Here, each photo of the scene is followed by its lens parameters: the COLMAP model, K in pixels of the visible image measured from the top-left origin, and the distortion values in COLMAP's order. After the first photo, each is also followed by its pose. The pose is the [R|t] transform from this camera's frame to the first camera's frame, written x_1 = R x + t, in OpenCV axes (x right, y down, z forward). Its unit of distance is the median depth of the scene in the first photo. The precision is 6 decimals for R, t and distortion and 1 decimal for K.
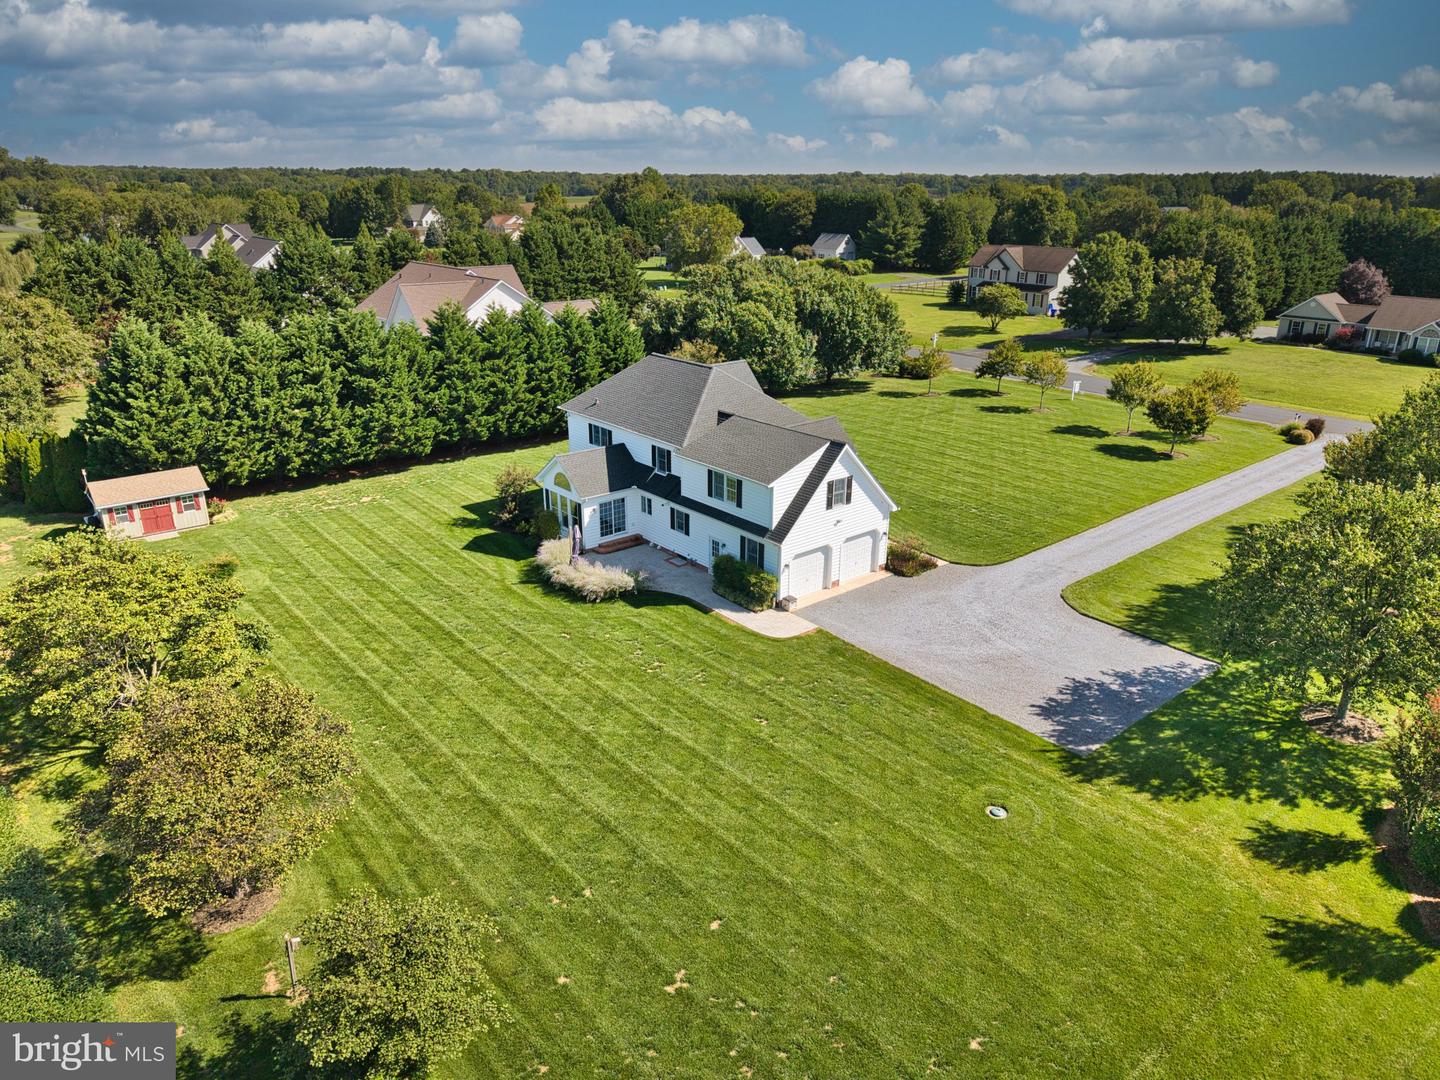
lens RADIAL K [[969.1, 0, 716.1], [0, 969.1, 537.2], [0, 0, 1]] dist [0.026869, -0.019225]
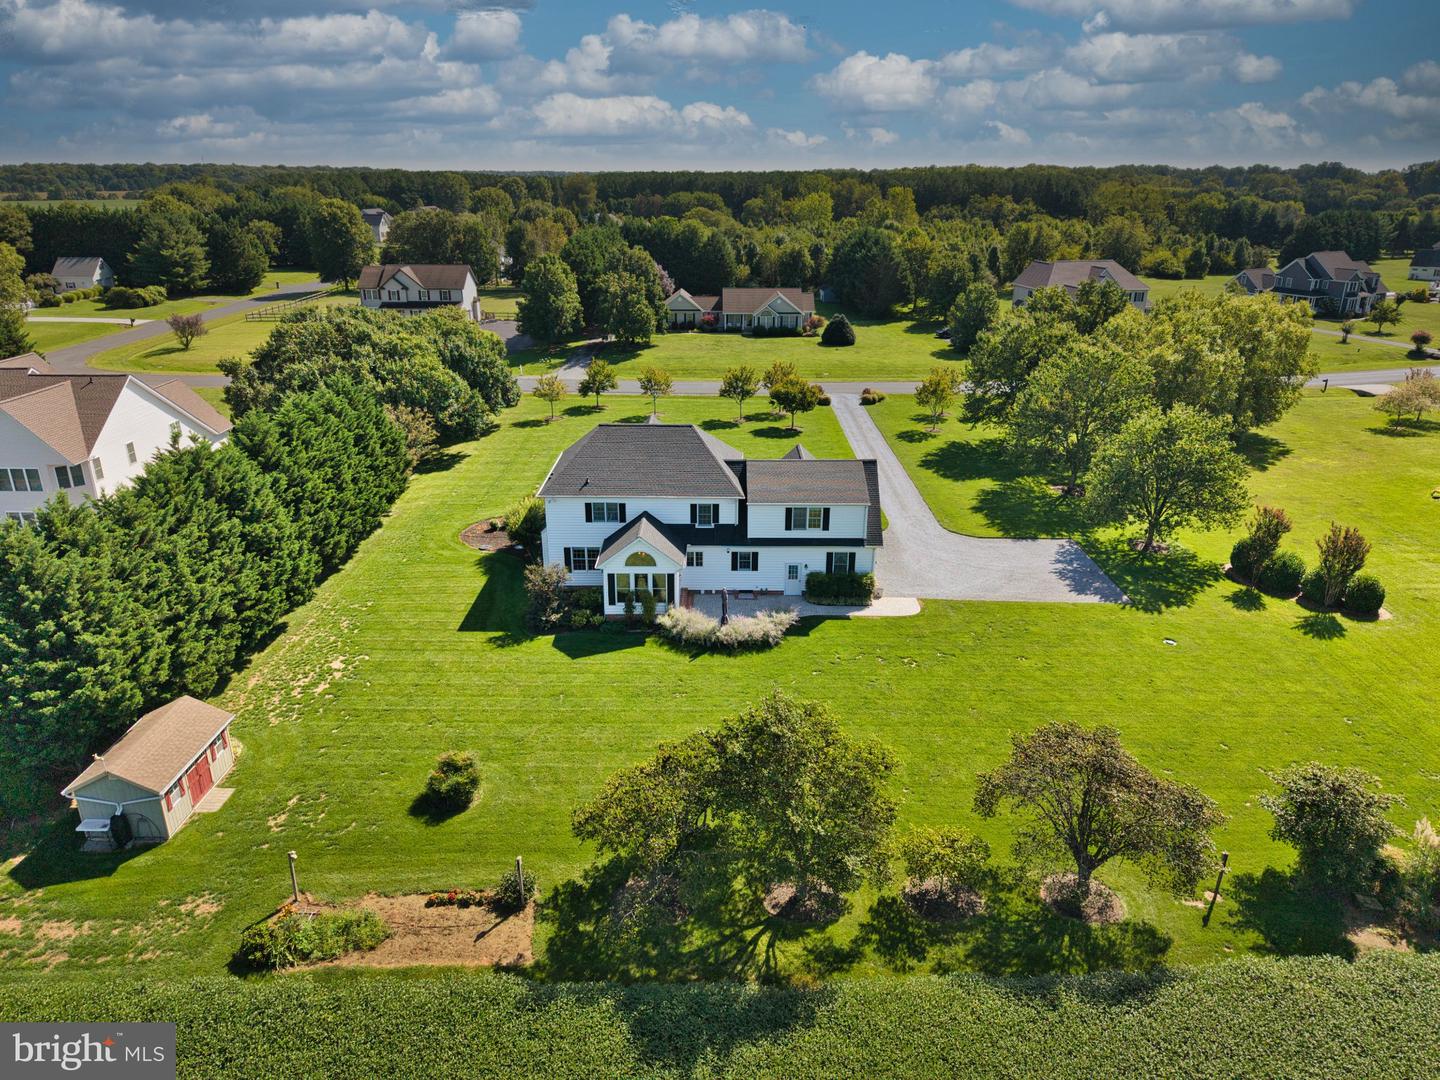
lens RADIAL K [[969.1, 0, 725.8], [0, 969.1, 538.9], [0, 0, 1]] dist [0.026869, -0.019225]
pose [[0.643331, -0.271878, 0.715687, -0.838142], [0.263256, 0.956374, 0.126670, -0.186948], [-0.718903, 0.106918, 0.686839, 0.231516]]
